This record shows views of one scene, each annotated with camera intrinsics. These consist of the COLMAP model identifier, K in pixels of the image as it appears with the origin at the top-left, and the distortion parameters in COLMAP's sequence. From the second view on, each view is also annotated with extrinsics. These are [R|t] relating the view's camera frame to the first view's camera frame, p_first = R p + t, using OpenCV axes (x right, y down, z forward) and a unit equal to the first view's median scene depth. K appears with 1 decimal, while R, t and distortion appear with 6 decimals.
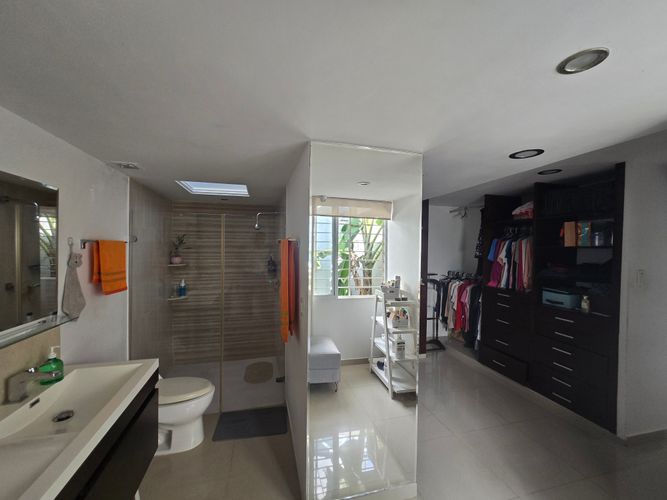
lens RADIAL K [[276.9, 0, 324.4], [0, 276.9, 252.1], [0, 0, 1]] dist [-0.009395, 0.003568]
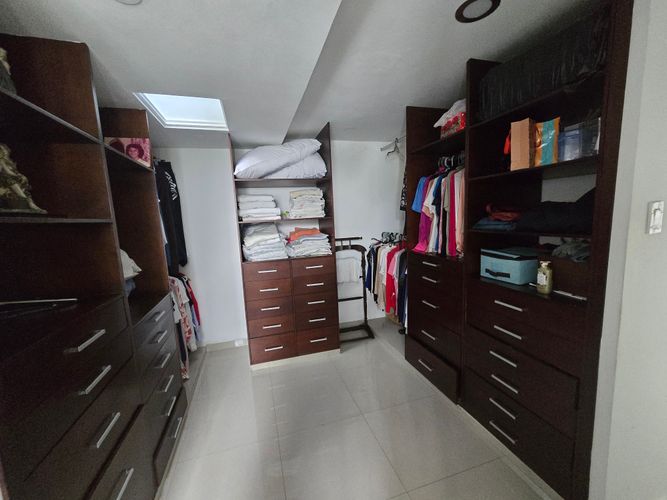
lens RADIAL K [[276.9, 0, 327.8], [0, 276.9, 252.3], [0, 0, 1]] dist [-0.009395, 0.003568]
pose [[0.997846, -0.059957, 0.026607, 0.332591], [0.056689, 0.992307, 0.110063, 0.037397], [-0.033001, -0.108317, 0.993568, 0.313263]]
